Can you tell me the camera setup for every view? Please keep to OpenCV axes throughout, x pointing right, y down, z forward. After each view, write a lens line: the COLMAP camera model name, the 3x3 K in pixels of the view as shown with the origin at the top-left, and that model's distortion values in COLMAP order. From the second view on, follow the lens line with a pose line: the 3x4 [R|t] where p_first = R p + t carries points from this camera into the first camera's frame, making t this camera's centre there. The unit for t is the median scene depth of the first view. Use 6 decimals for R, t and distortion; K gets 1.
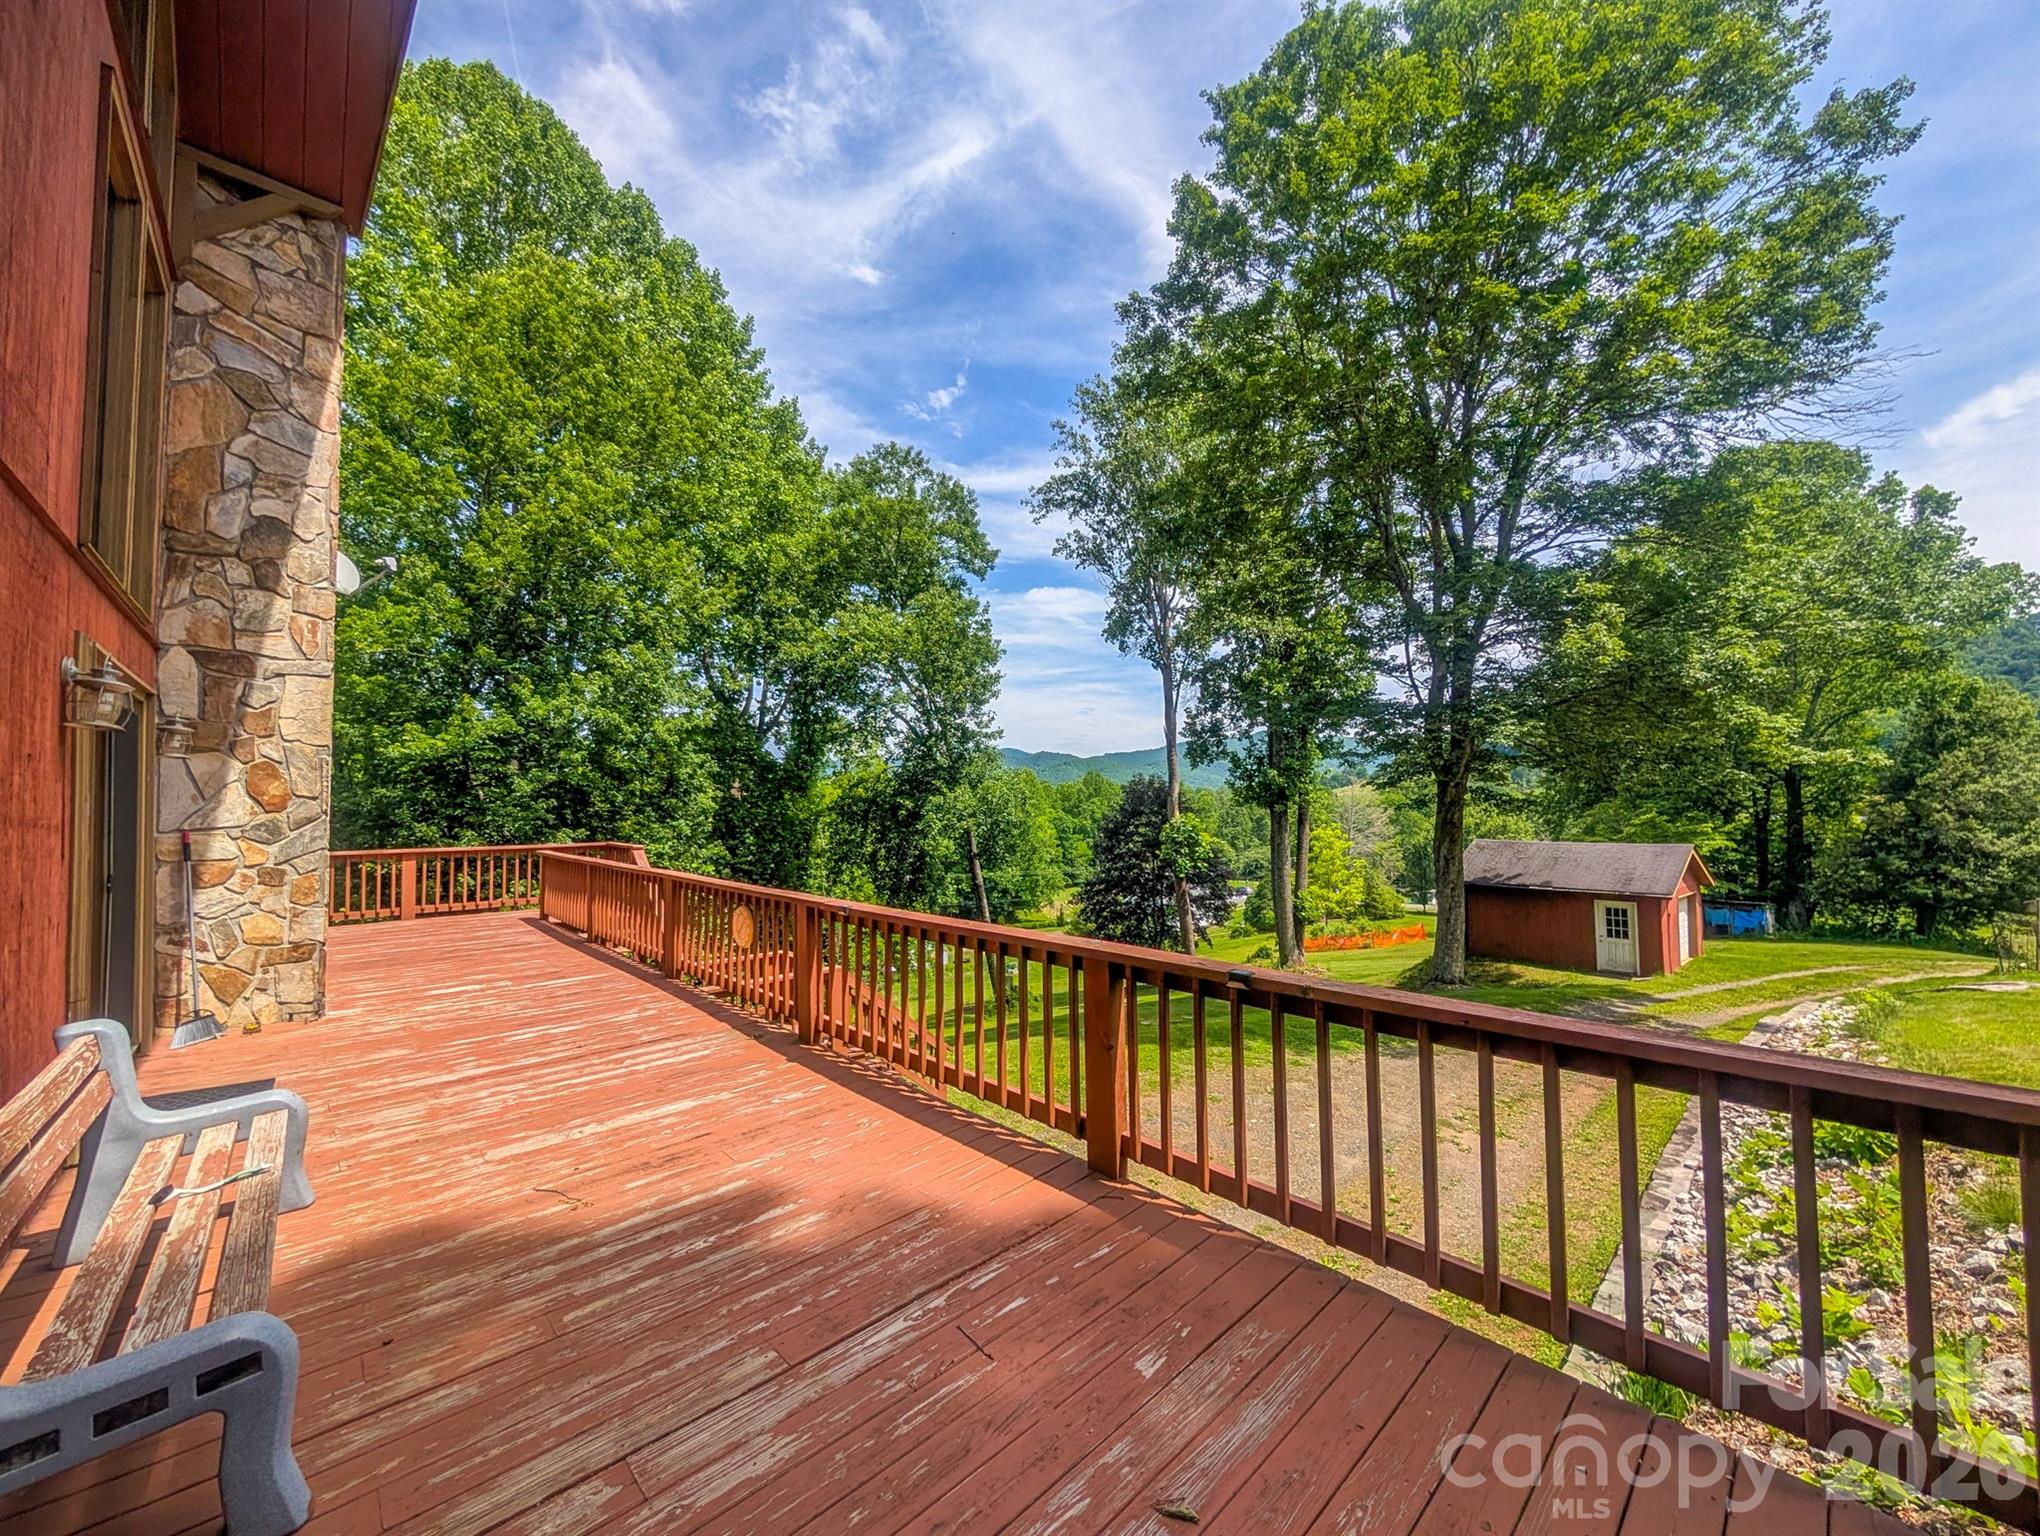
lens RADIAL K [[771.1, 0, 1015.4], [0, 771.1, 774.5], [0, 0, 1]] dist [-0.002010, 0.000181]
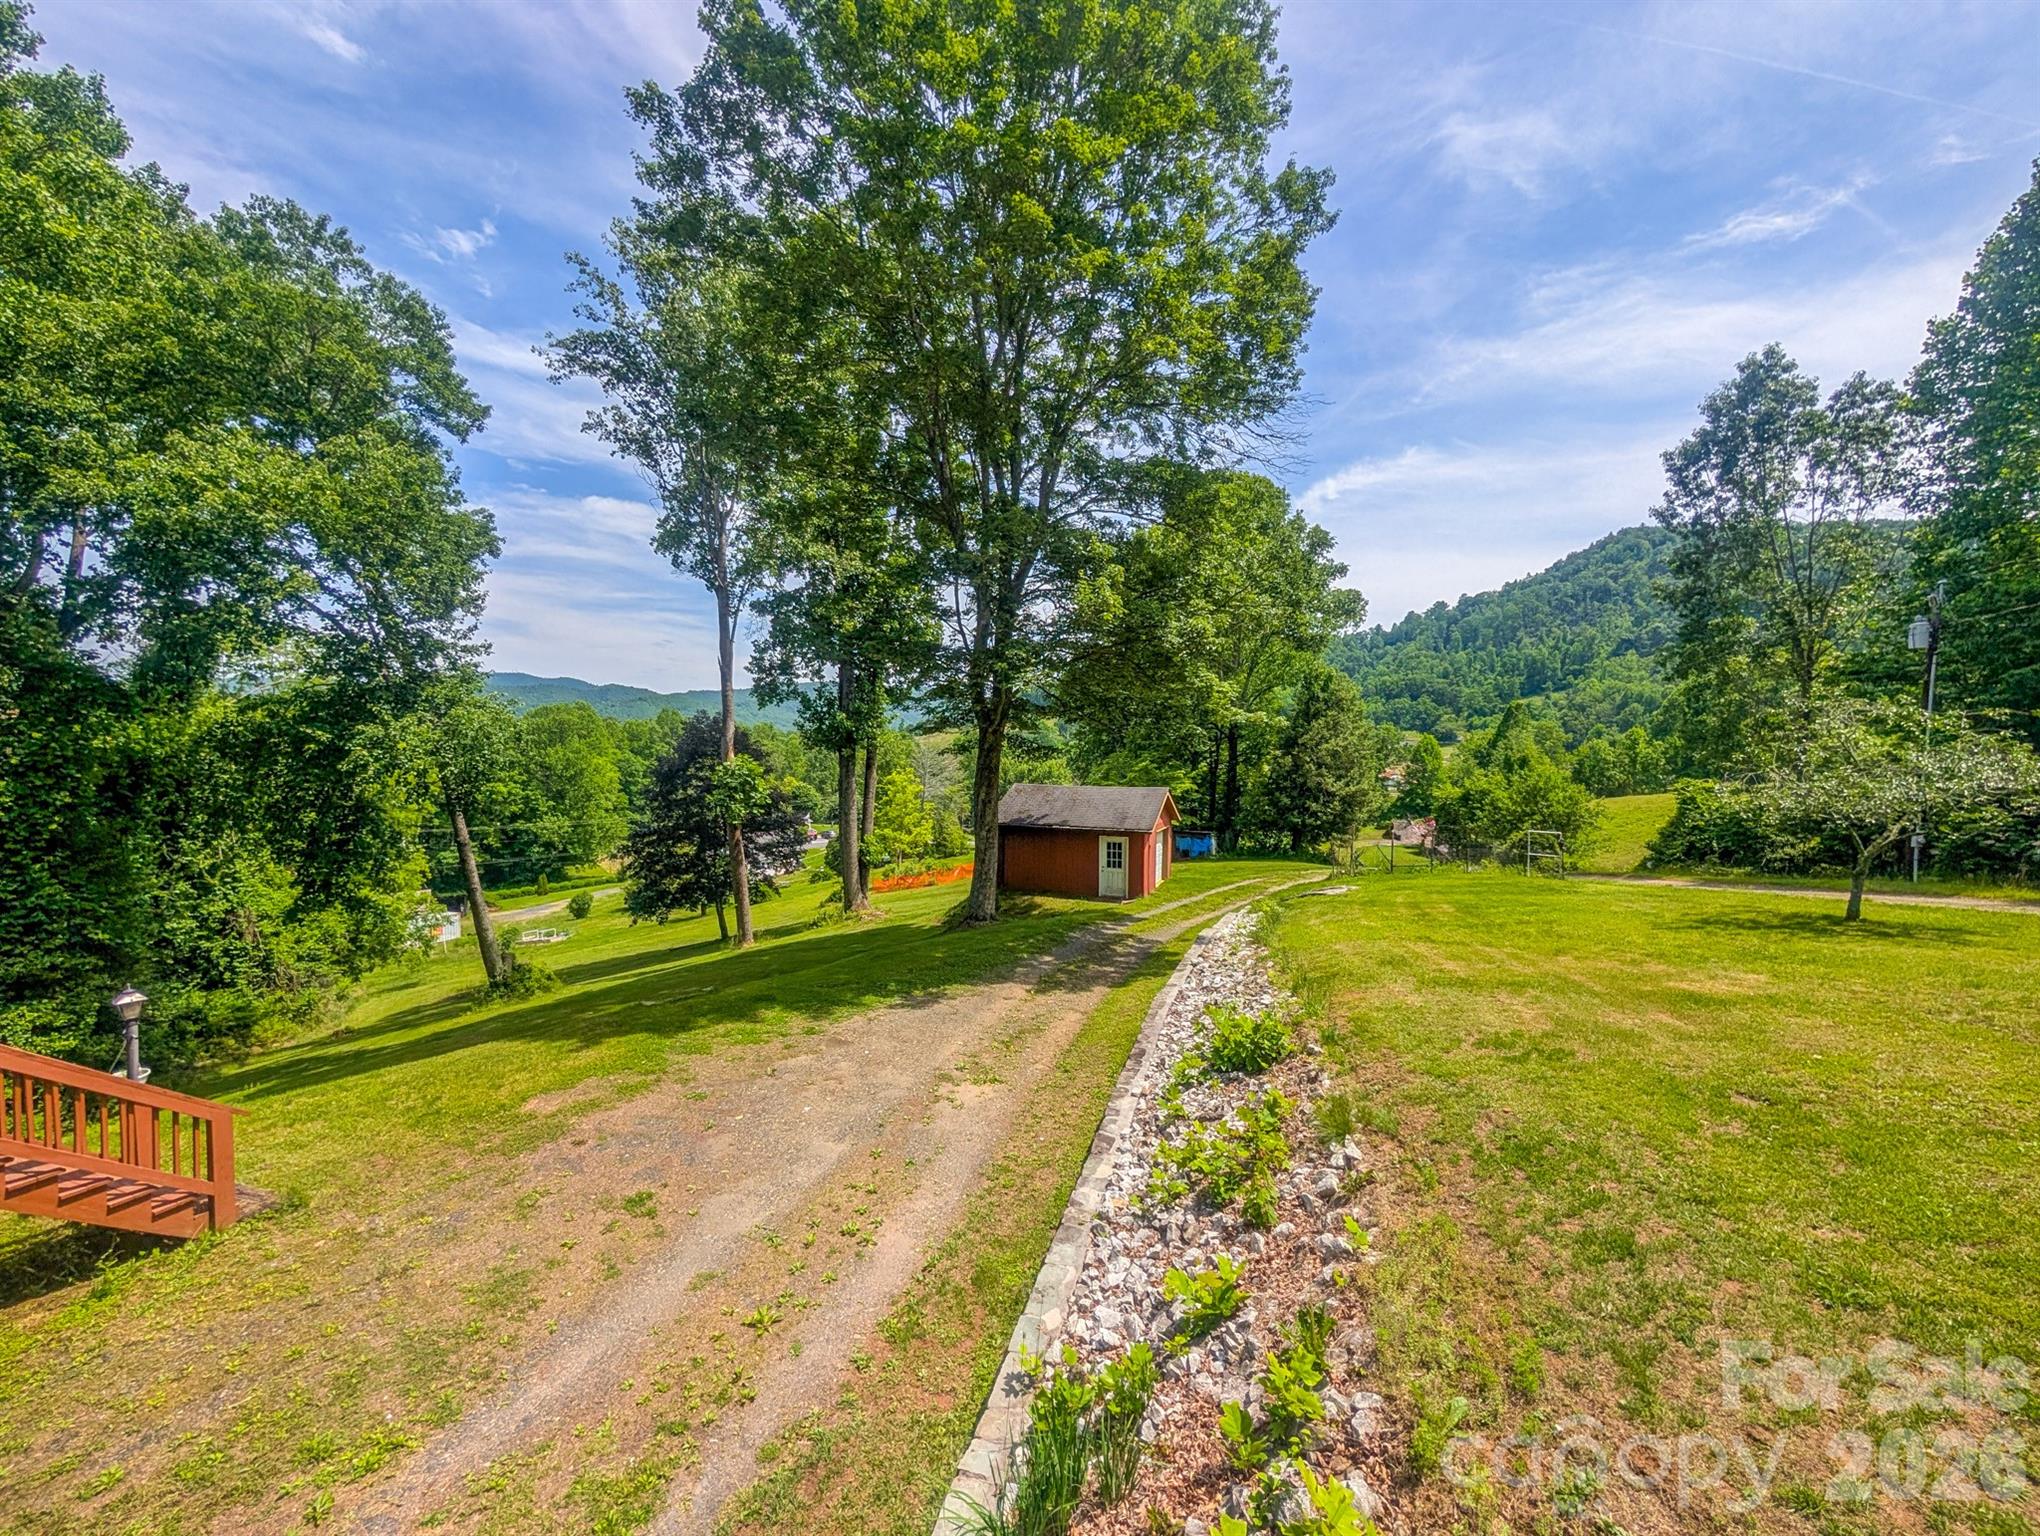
lens RADIAL K [[778.7, 0, 1024.1], [0, 778.7, 774.4], [0, 0, 1]] dist [0.002021, 0.000030]
pose [[0.863495, 0.004030, 0.504342, 0.056053], [-0.040543, 0.997287, 0.061446, 0.003791], [-0.502726, -0.073506, 0.861315, 0.051998]]
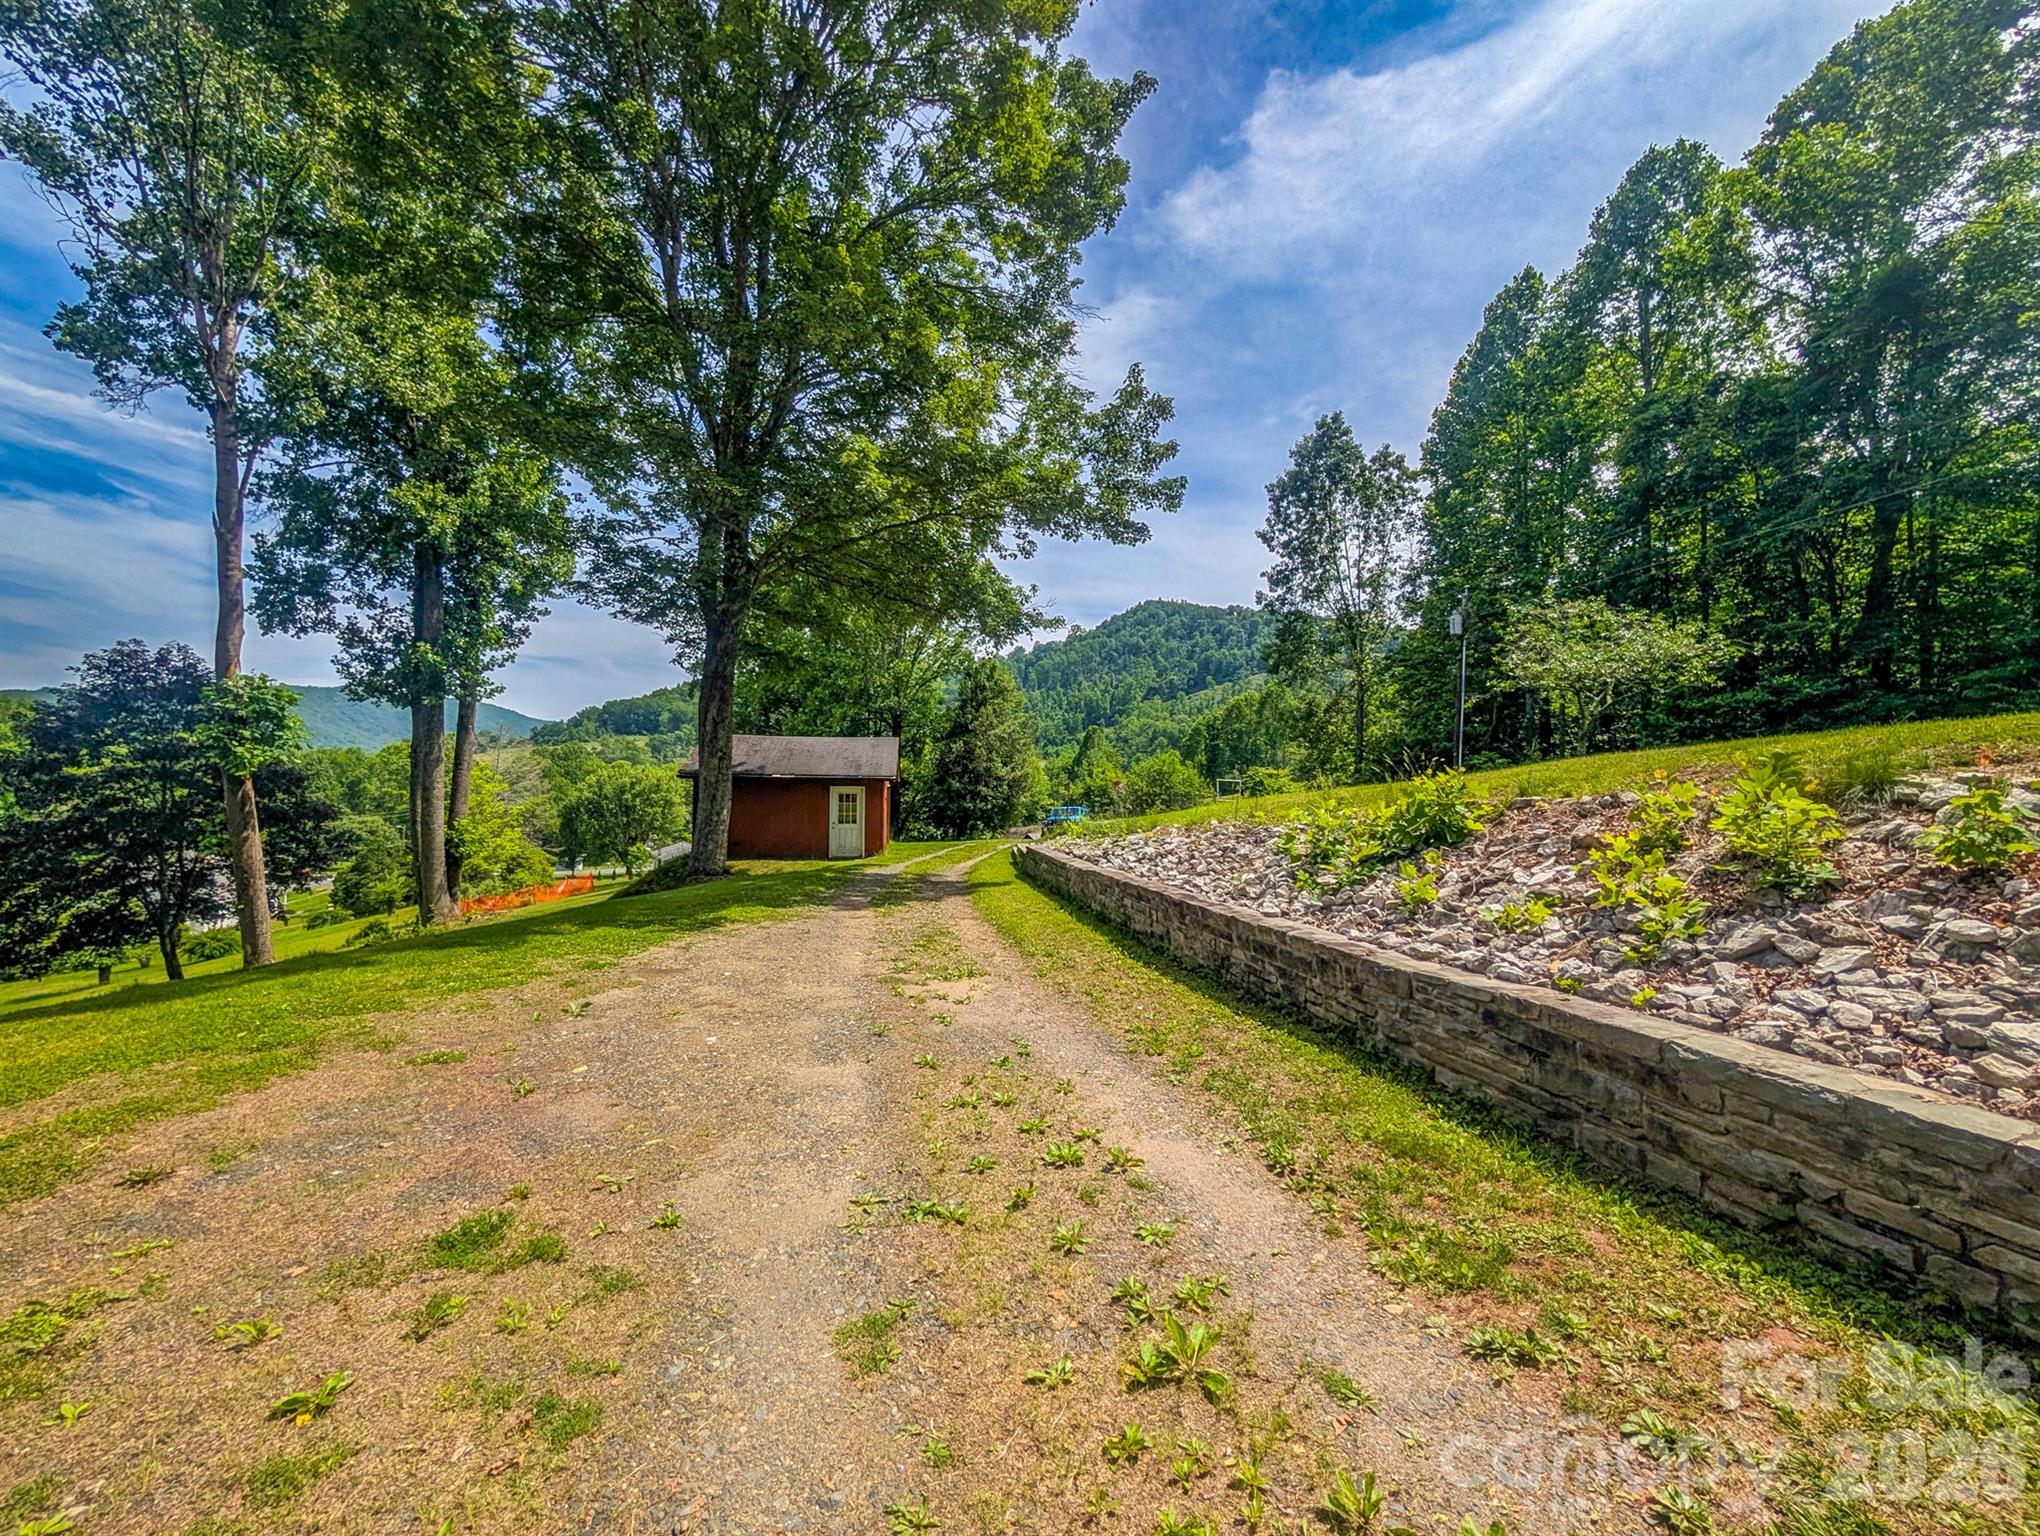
lens RADIAL K [[777.3, 0, 1013.8], [0, 777.3, 777.6], [0, 0, 1]] dist [-0.000768, -0.000095]
pose [[0.526742, 0.023247, 0.849707, 0.029595], [-0.053826, 0.998532, 0.006048, 0.116306], [-0.848319, -0.048922, 0.527220, 0.245149]]
